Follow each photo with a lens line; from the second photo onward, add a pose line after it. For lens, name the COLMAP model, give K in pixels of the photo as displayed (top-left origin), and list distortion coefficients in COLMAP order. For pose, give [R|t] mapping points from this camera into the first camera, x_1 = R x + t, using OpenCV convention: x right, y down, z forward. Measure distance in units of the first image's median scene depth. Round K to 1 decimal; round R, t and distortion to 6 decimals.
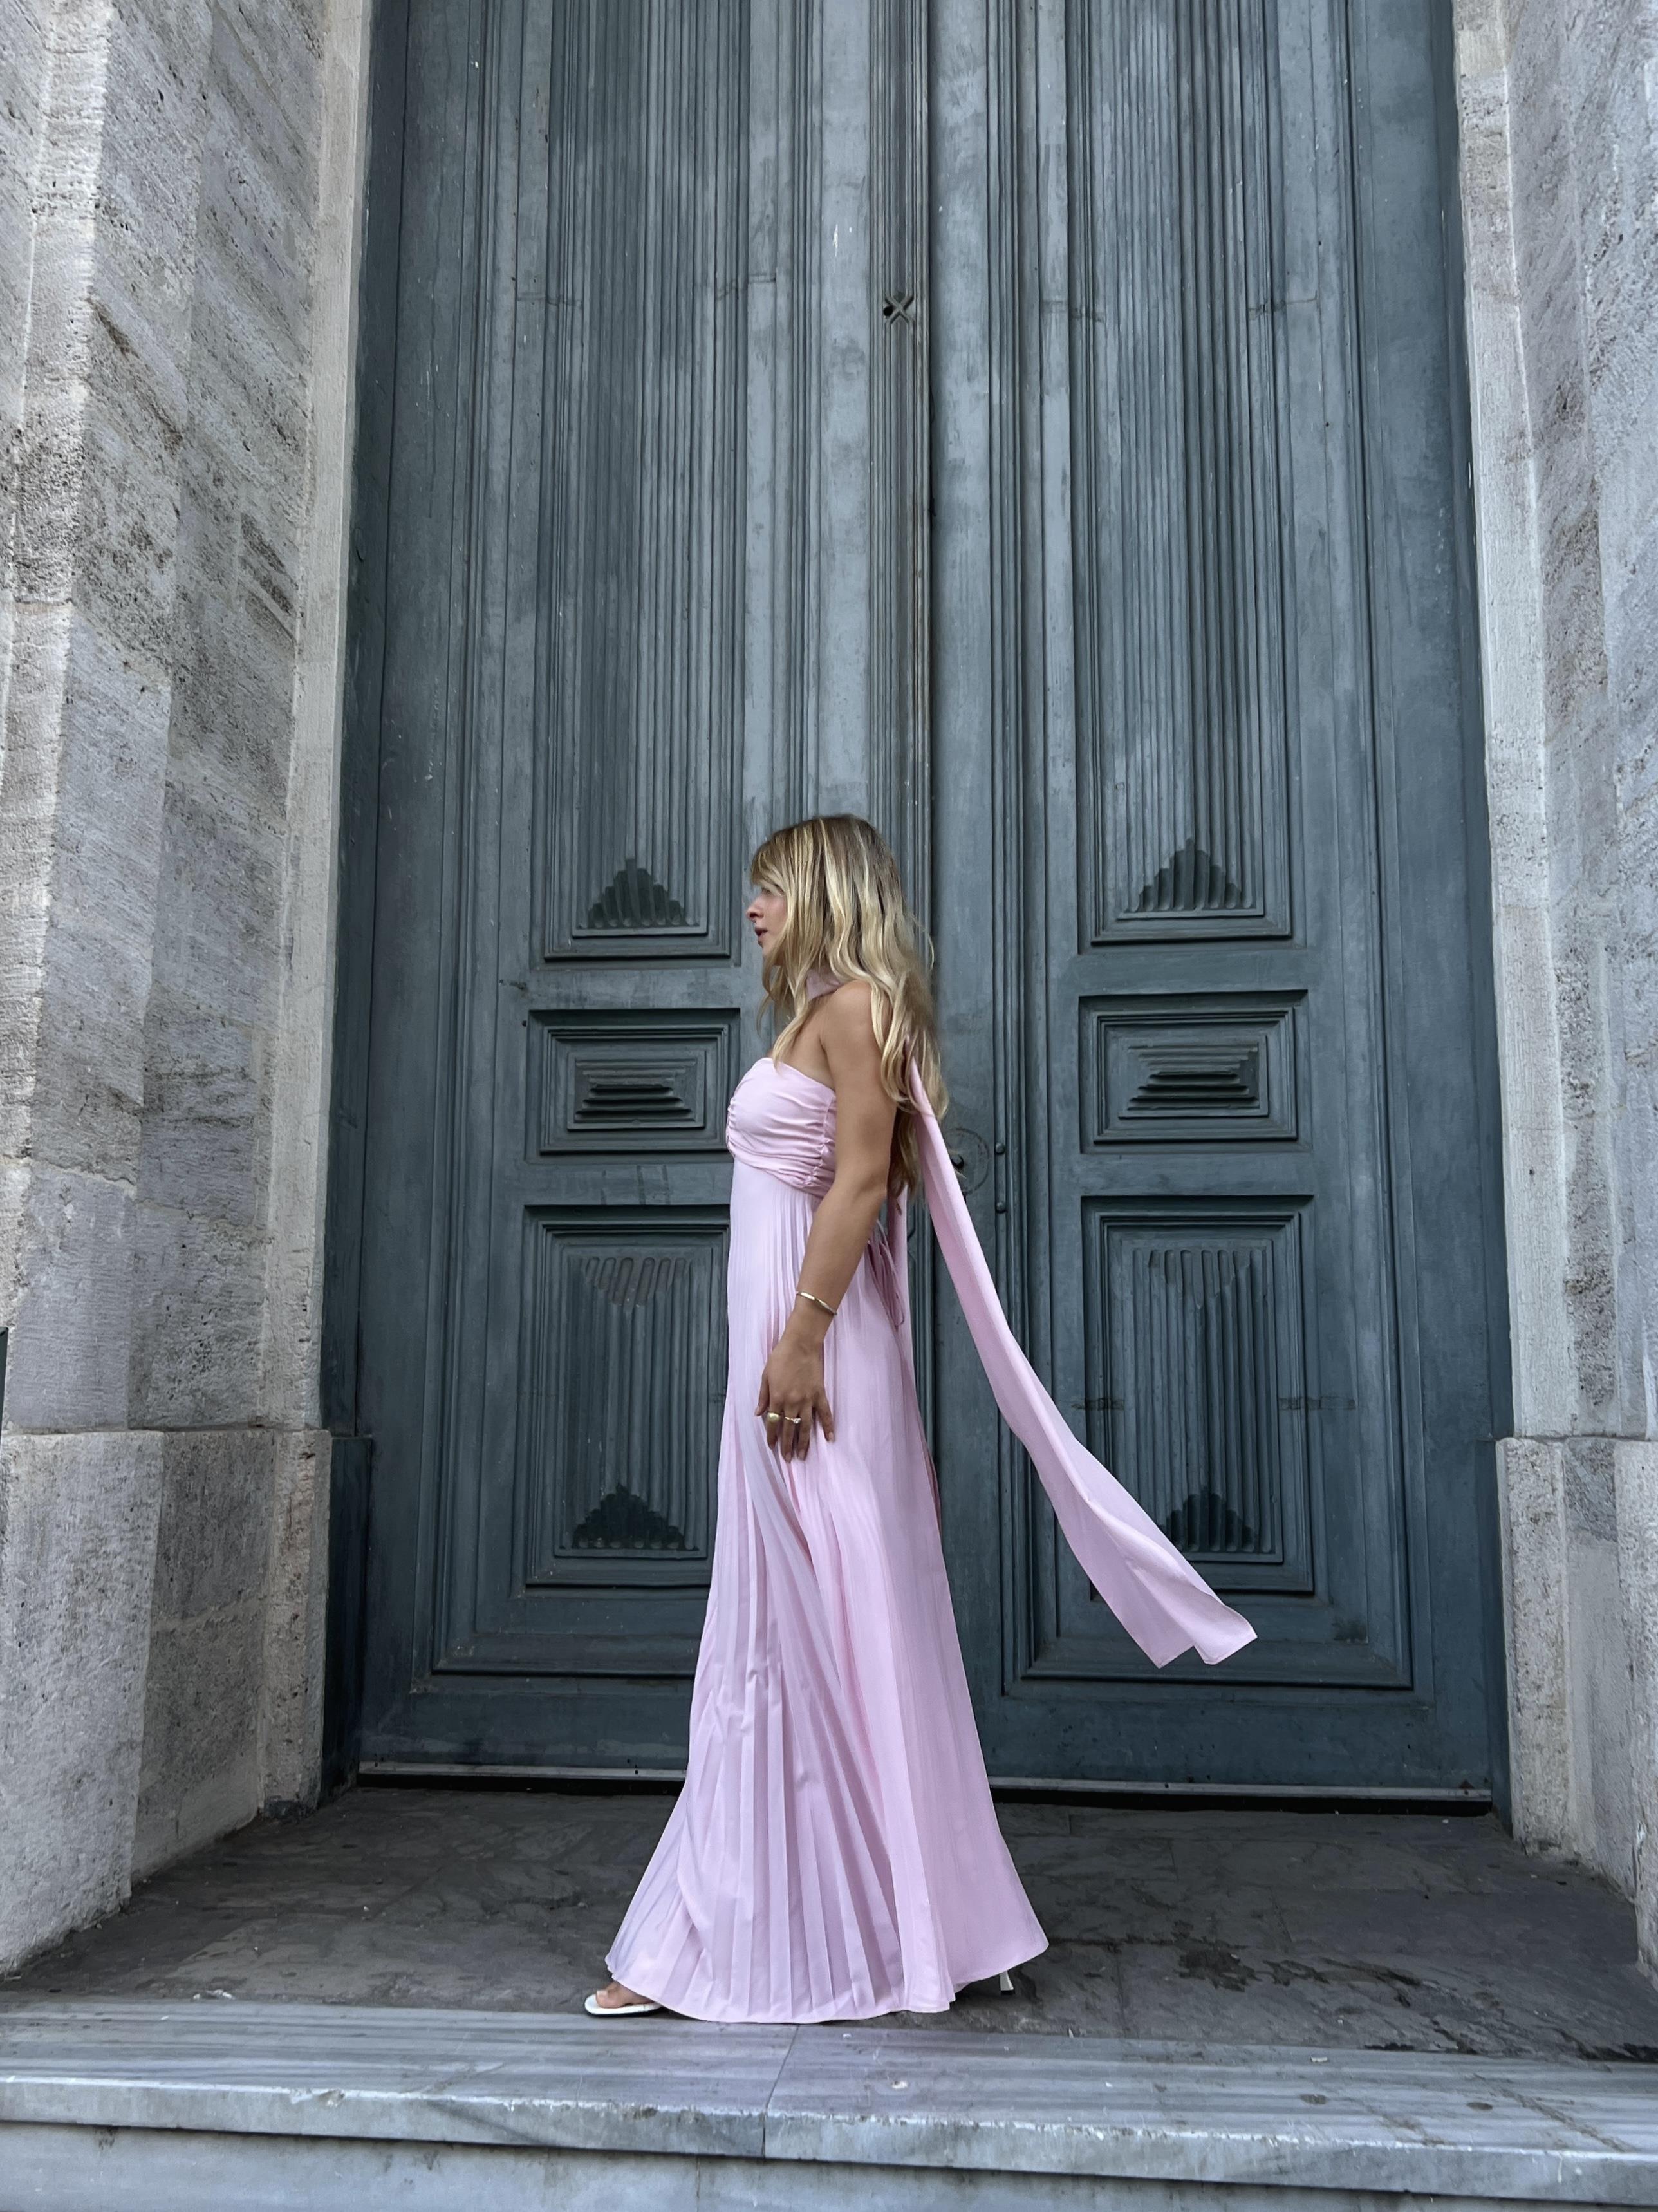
lens RADIAL K [[1951.1, 0, 817.8], [0, 1951.1, 1110.2], [0, 0, 1]] dist [0.052308, -0.059329]
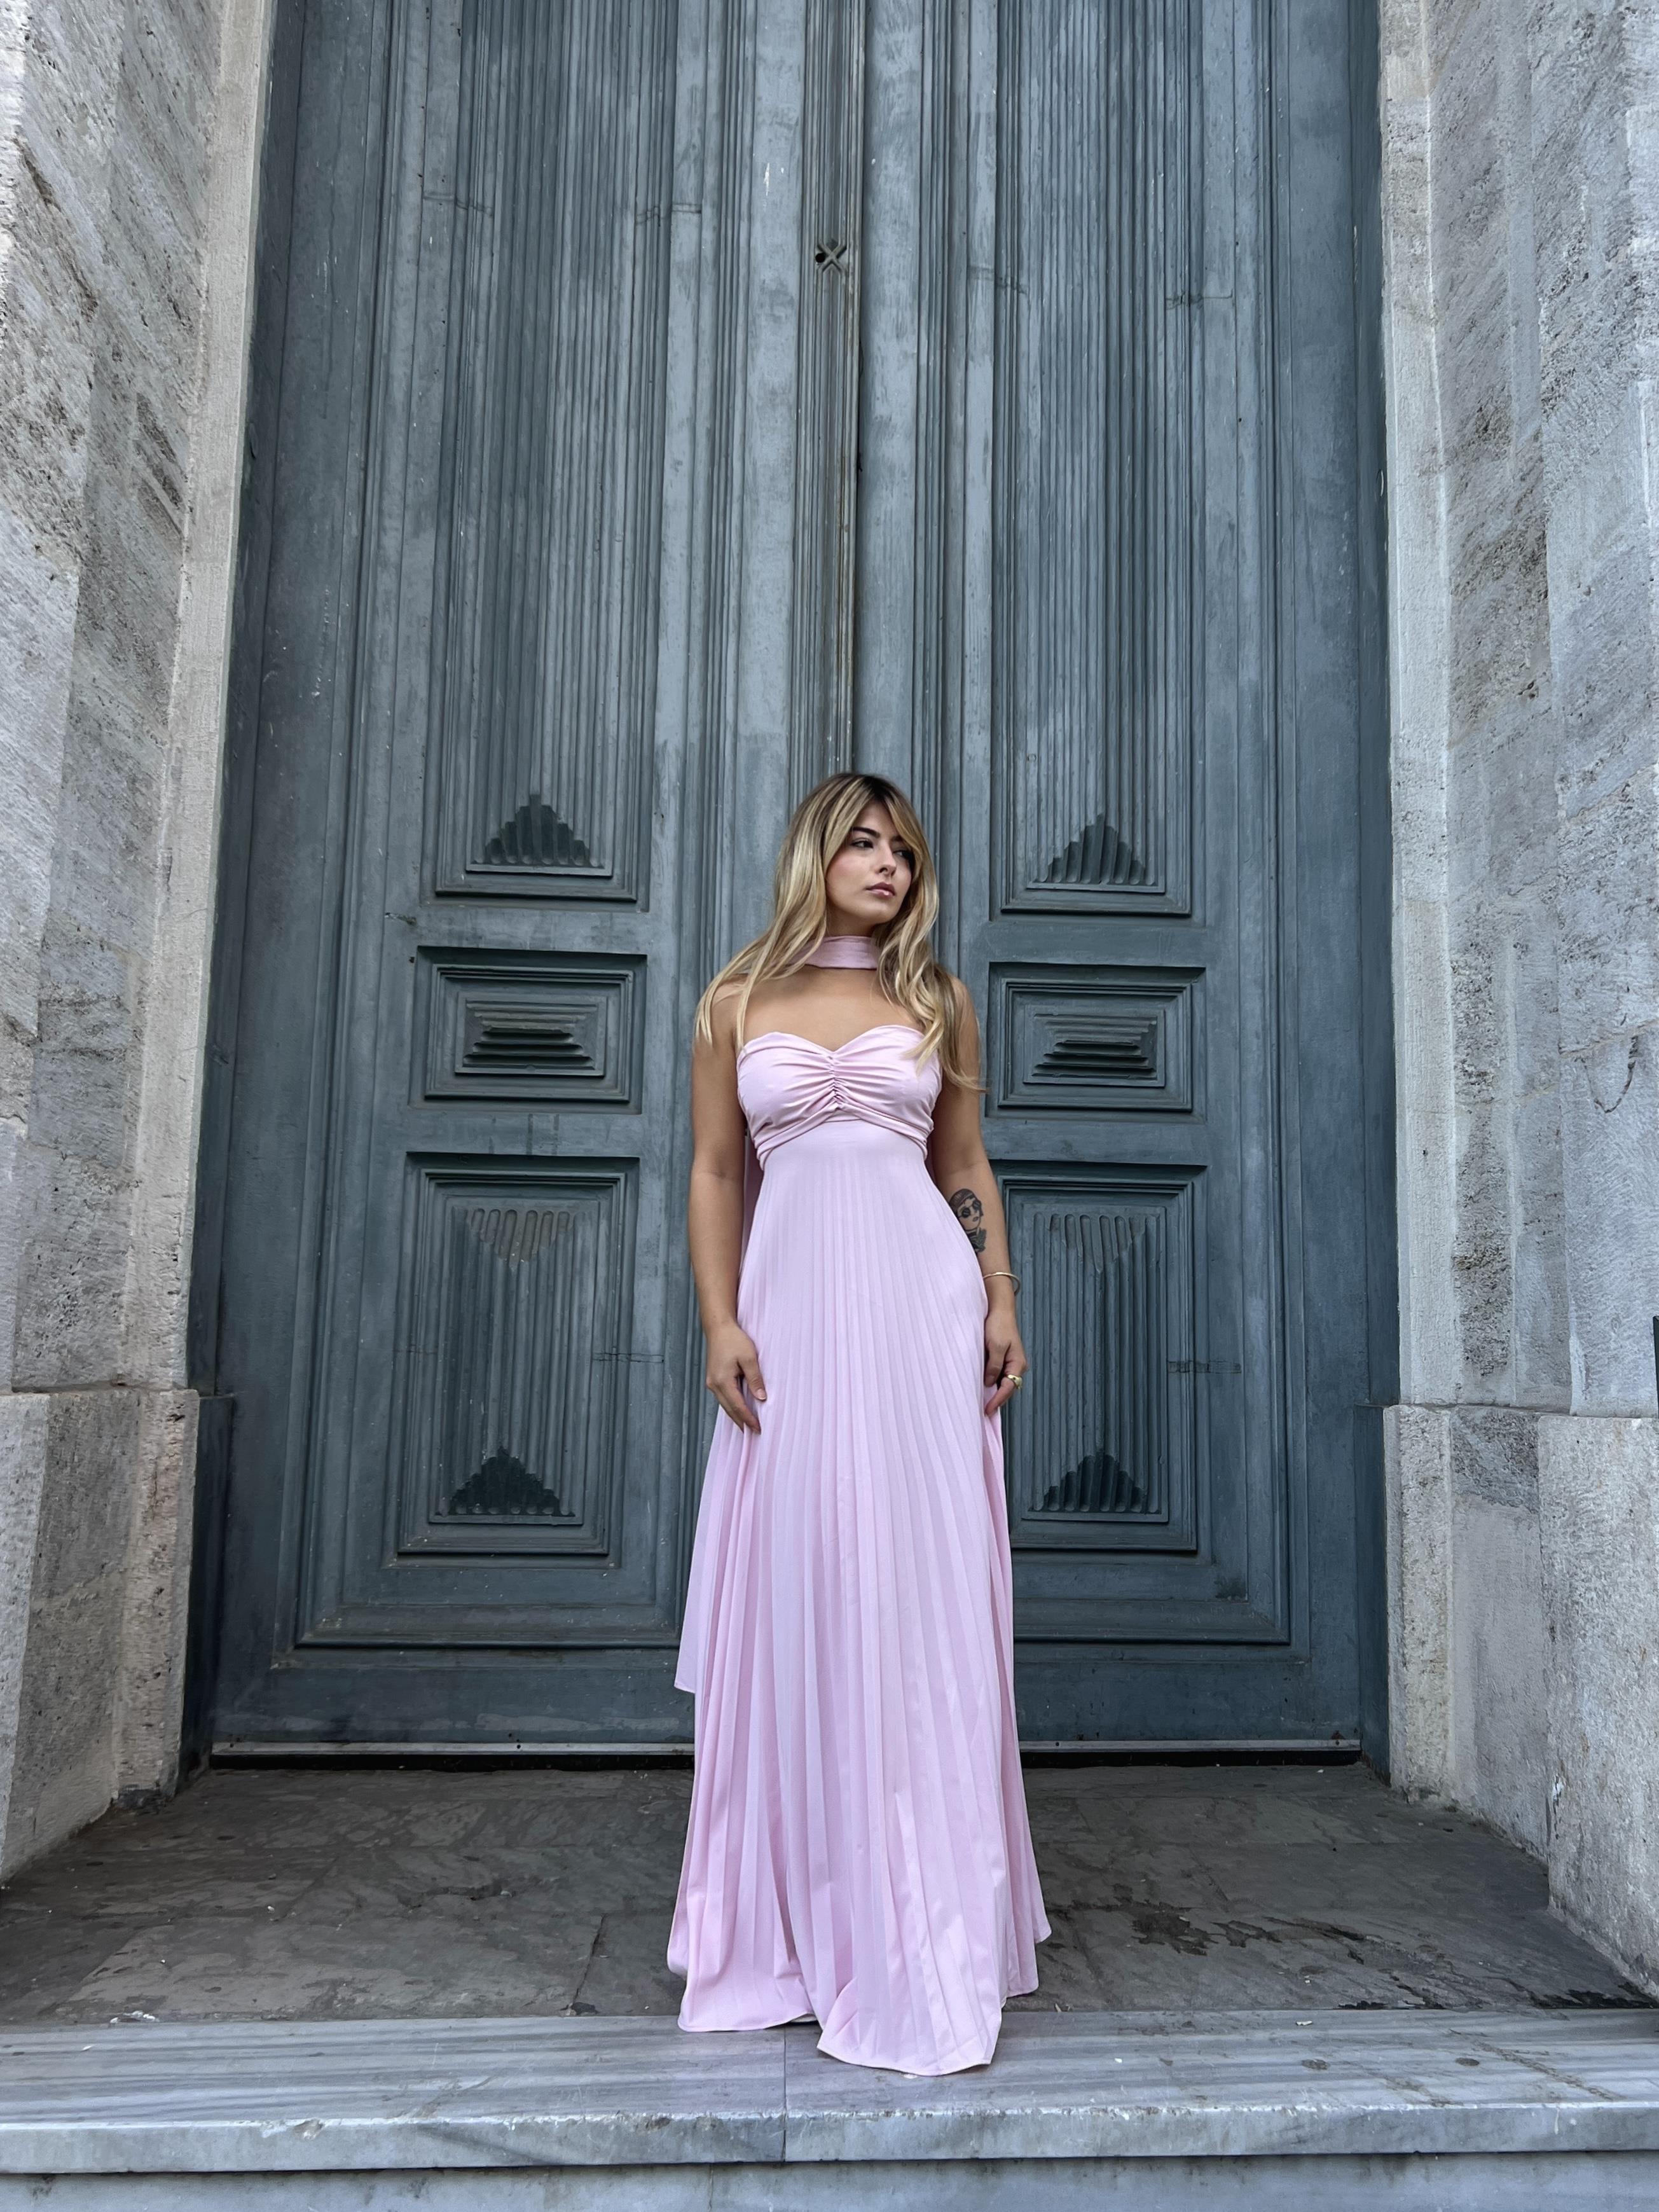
lens RADIAL K [[1931.0, 0, 936.9], [0, 1931.0, 1070.6], [0, 0, 1]] dist [0.037287, -0.030480]
pose [[0.980514, 0.038662, 0.192607, -0.083479], [-0.039954, 0.999197, 0.002830, -0.004309], [-0.192343, -0.010471, 0.981272, 0.028794]]
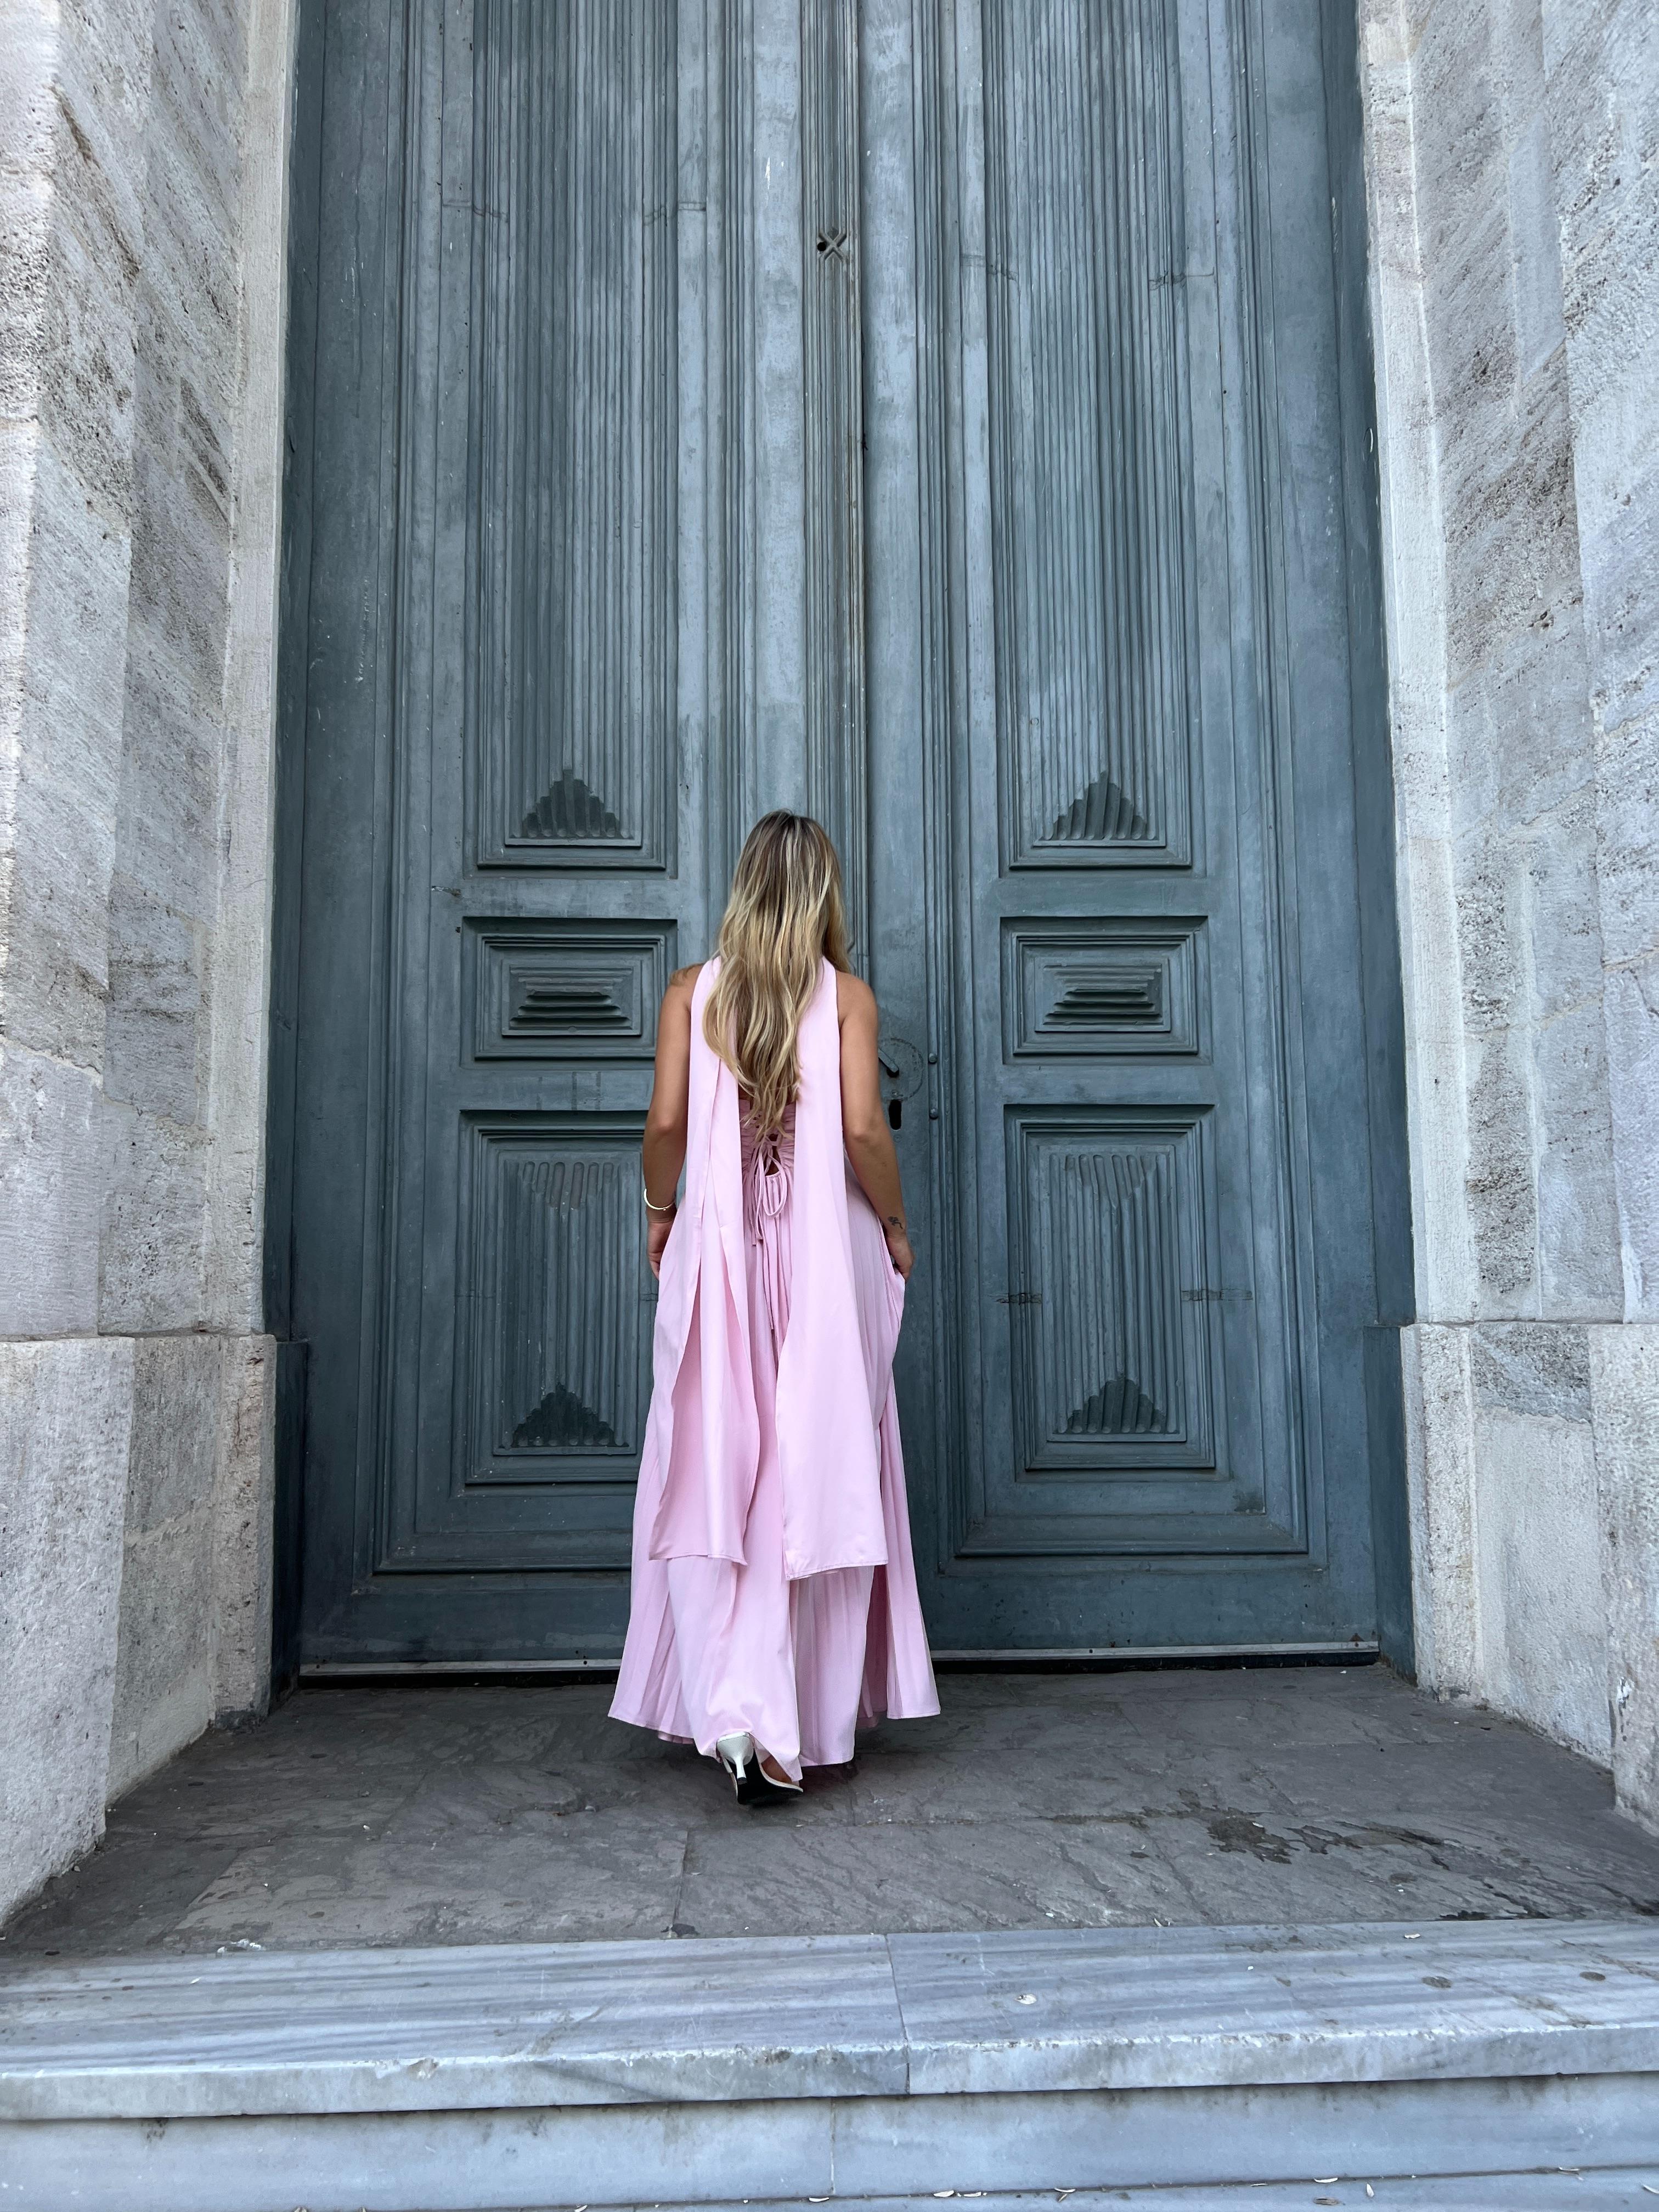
lens RADIAL K [[1663.0, 0, 845.2], [0, 1663.0, 1109.8], [0, 0, 1]] dist [0.048907, -0.049343]
pose [[0.985641, 0.007110, 0.168706, -0.103069], [-0.012414, 0.999461, 0.030402, 0.020389], [-0.168399, -0.032060, 0.985197, 0.121716]]
